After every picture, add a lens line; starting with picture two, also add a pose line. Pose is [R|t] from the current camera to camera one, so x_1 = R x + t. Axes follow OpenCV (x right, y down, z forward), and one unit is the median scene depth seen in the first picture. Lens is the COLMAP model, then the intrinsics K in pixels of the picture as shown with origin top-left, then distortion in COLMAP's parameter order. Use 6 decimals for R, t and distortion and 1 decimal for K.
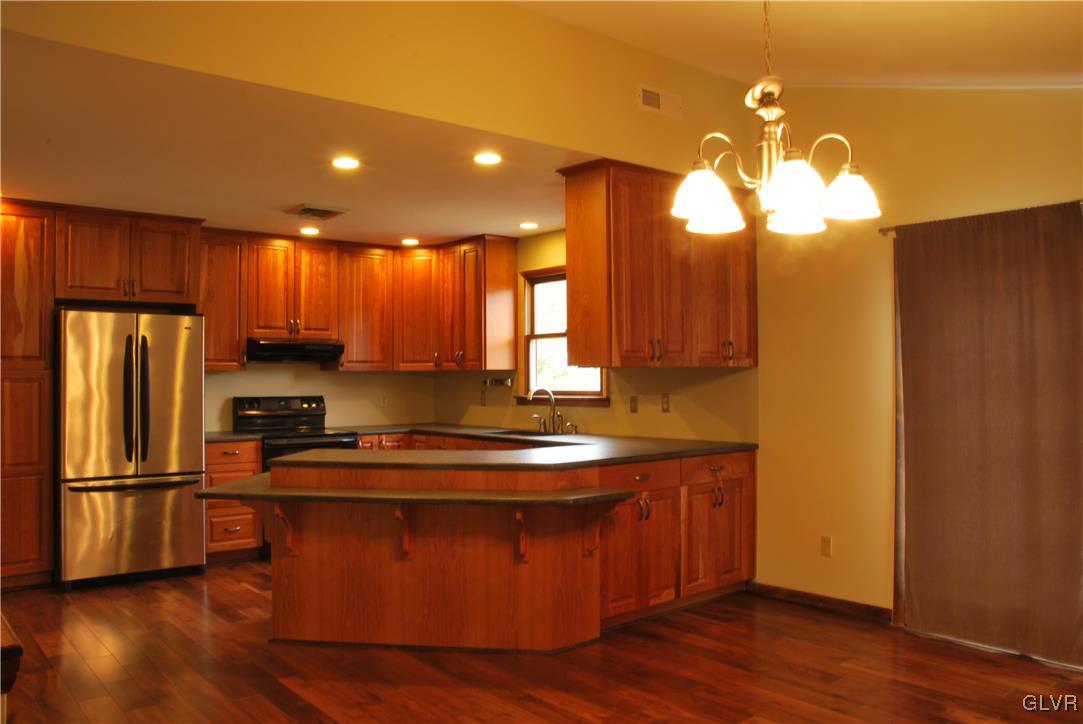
lens RADIAL K [[858.1, 0, 534.8], [0, 858.1, 364.2], [0, 0, 1]] dist [-0.165354, 0.135892]
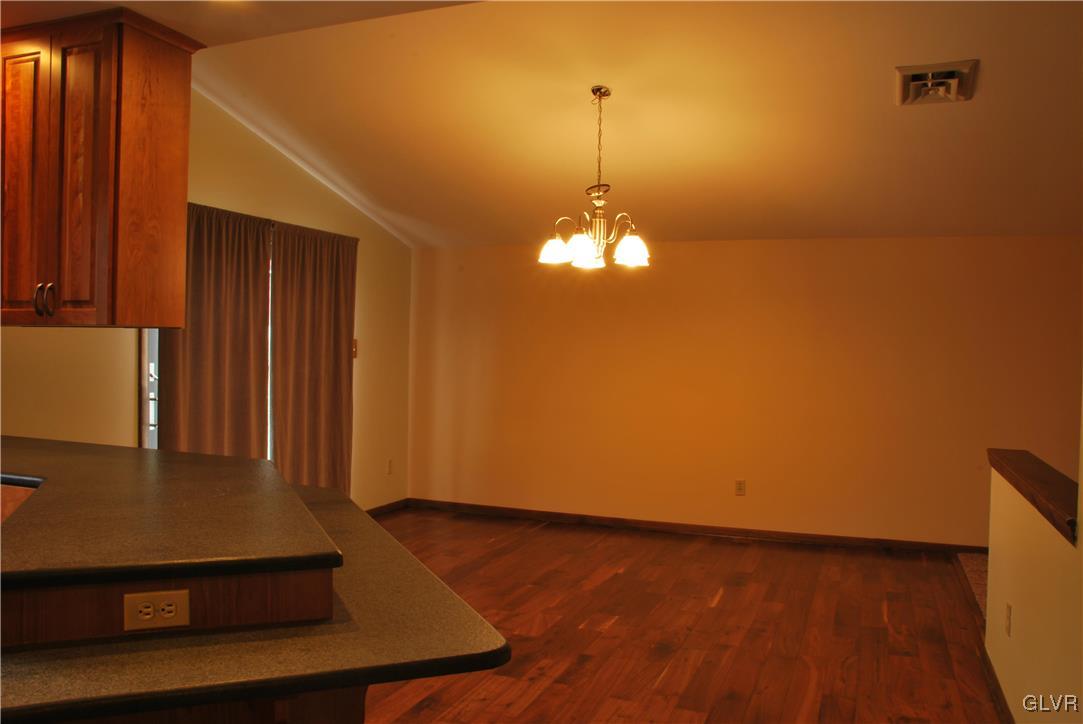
lens RADIAL K [[858.1, 0, 541.1], [0, 858.1, 361.6], [0, 0, 1]] dist [-0.165354, 0.135892]
pose [[-0.488561, -0.016155, 0.872380, -0.659668], [-0.026702, 0.999637, 0.003558, 0.019459], [-0.872121, -0.021556, -0.488815, 1.047848]]
